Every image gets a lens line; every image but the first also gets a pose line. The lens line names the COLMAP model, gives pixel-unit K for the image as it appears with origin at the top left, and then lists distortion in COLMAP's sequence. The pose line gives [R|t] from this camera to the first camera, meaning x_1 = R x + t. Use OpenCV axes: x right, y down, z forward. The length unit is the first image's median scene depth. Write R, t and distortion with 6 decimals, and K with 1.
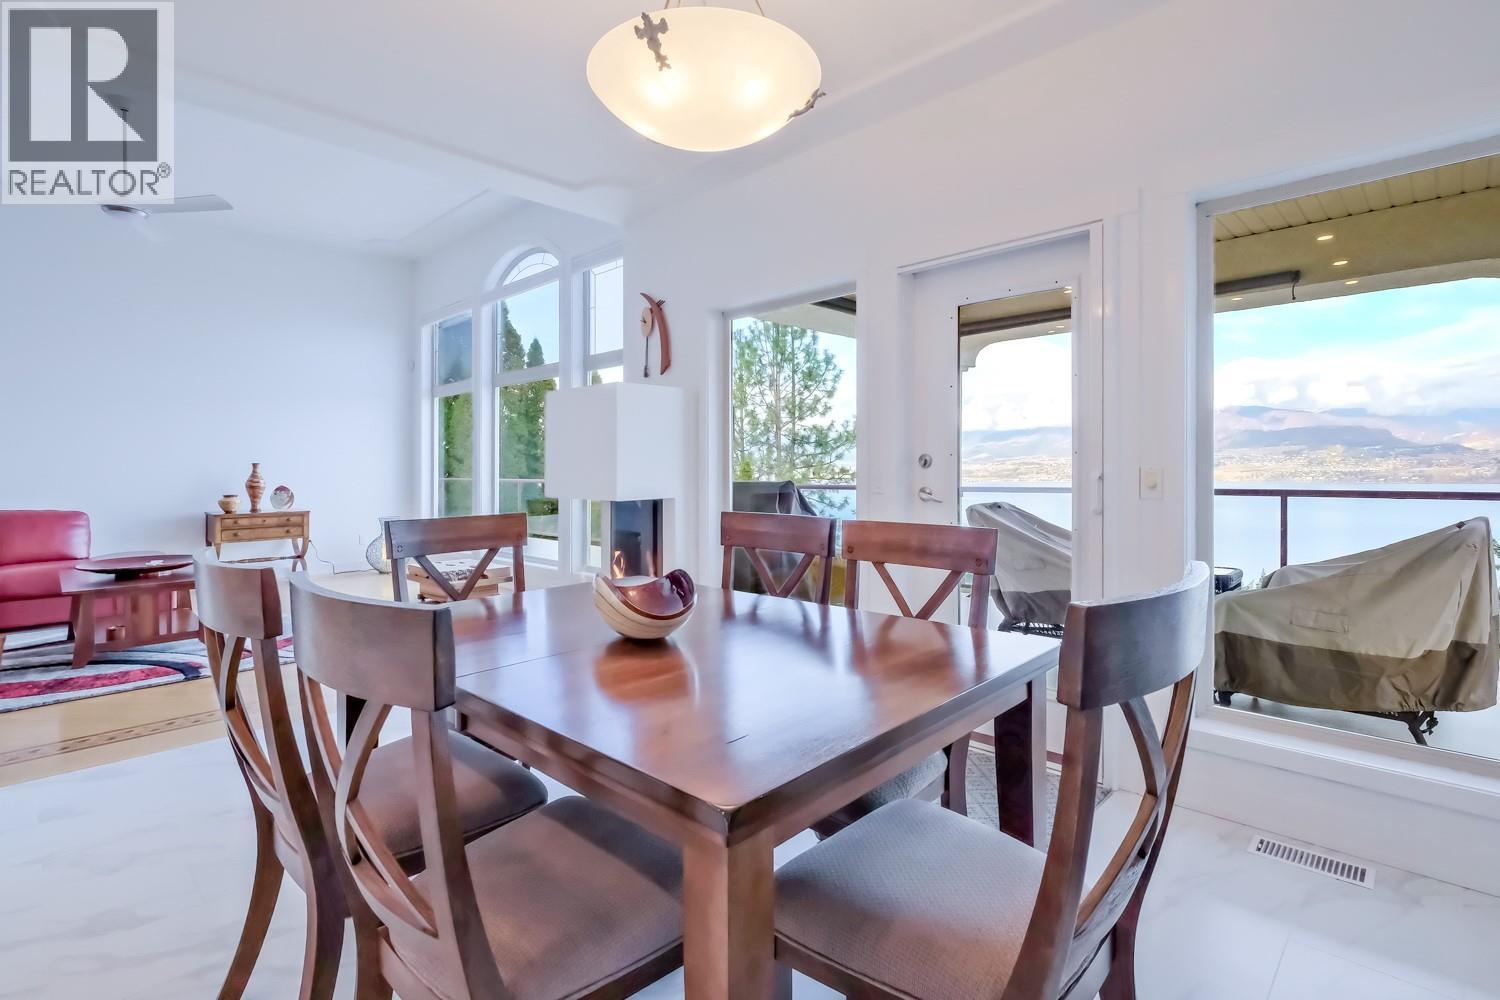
lens RADIAL K [[683.9, 0, 751.9], [0, 683.9, 472.5], [0, 0, 1]] dist [0.000087, -0.000487]
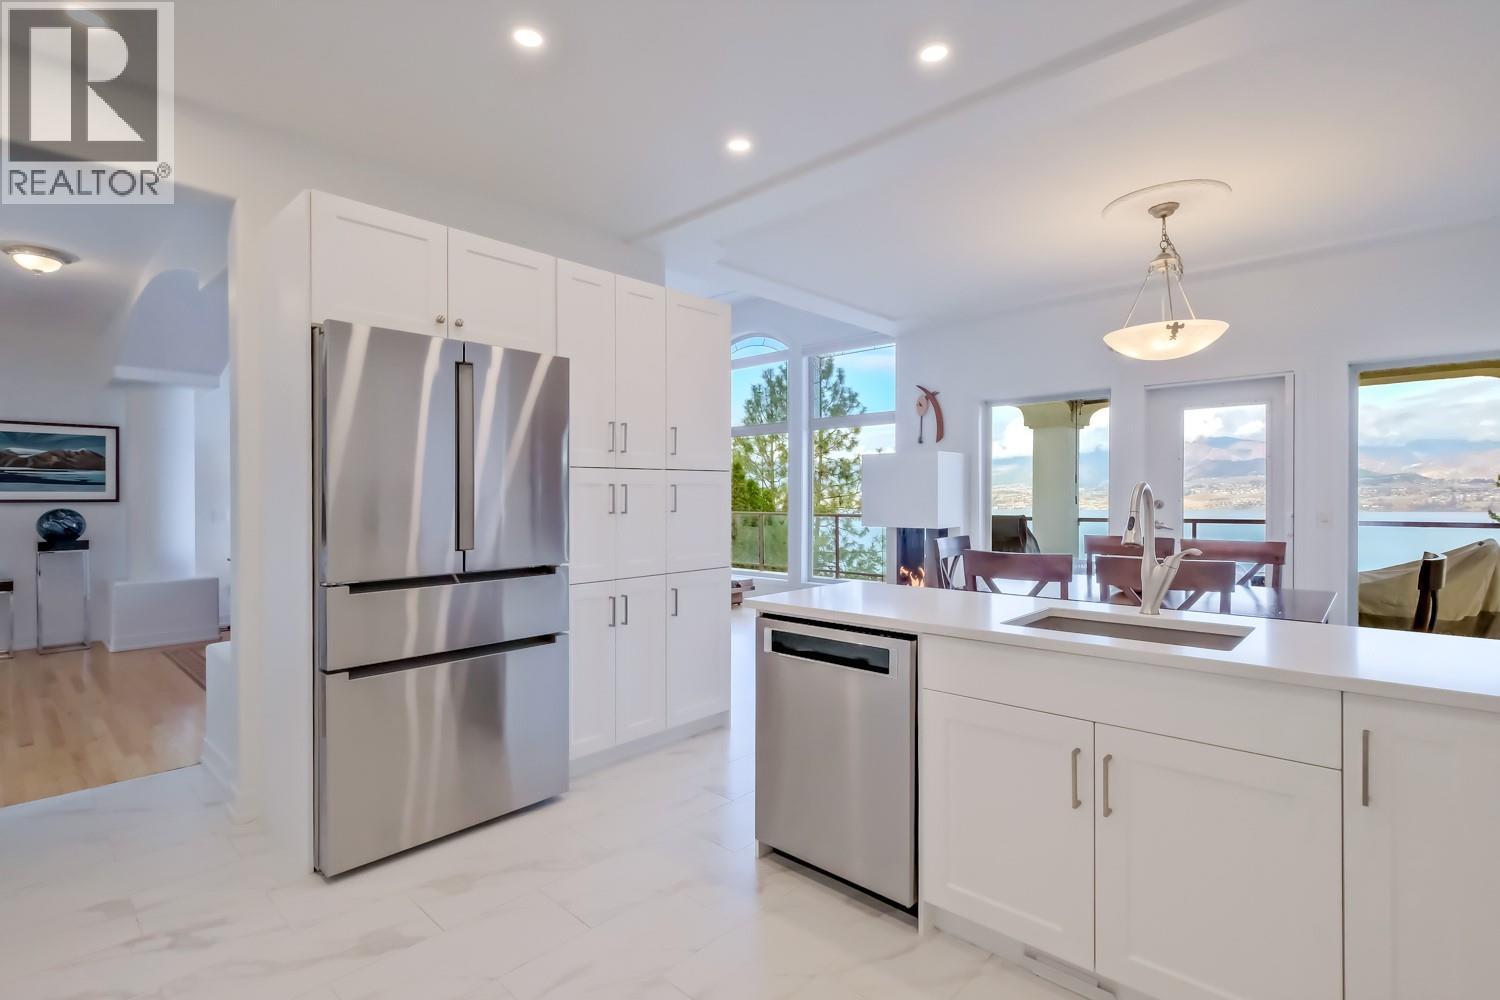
lens RADIAL K [[683.9, 0, 738.1], [0, 683.9, 501.7], [0, 0, 1]] dist [0.000087, -0.000487]
pose [[0.999724, 0.000218, 0.023511, -0.094419], [-0.000260, 0.999998, 0.001748, -0.002978], [-0.023511, -0.001753, 0.999722, -0.071860]]
